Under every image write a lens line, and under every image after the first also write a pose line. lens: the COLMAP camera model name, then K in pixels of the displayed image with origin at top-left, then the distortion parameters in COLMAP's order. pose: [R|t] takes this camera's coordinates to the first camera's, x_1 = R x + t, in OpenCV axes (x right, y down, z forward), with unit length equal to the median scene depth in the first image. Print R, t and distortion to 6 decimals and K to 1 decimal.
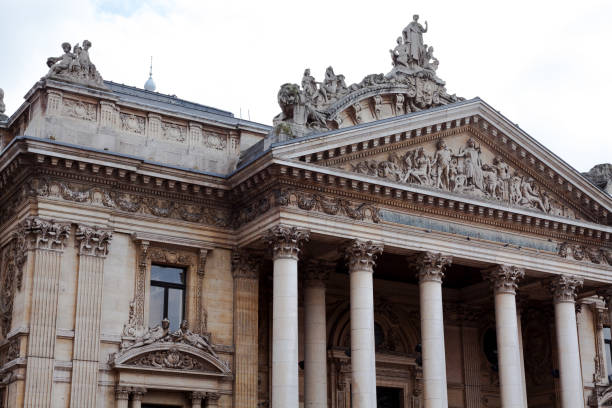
lens RADIAL K [[1146.5, 0, 306.0], [0, 1146.5, 204.0], [0, 0, 1]] dist [0.036043, 0.005382]
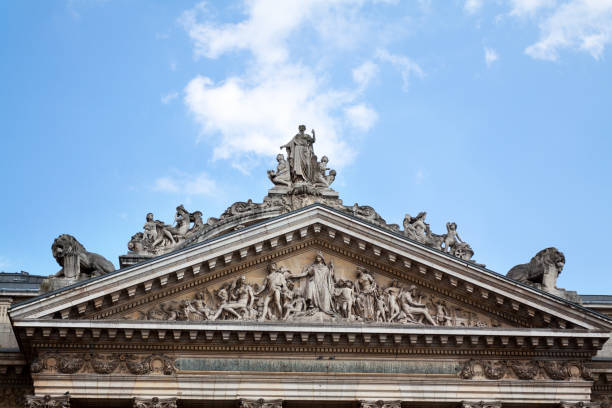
lens RADIAL K [[1146.5, 0, 306.0], [0, 1146.5, 204.0], [0, 0, 1]] dist [0.036043, 0.005382]
pose [[0.888257, -0.219615, -0.403445, 0.486022], [0.149636, 0.968737, -0.197881, 0.072186], [0.434290, 0.115399, 0.893350, 0.262427]]
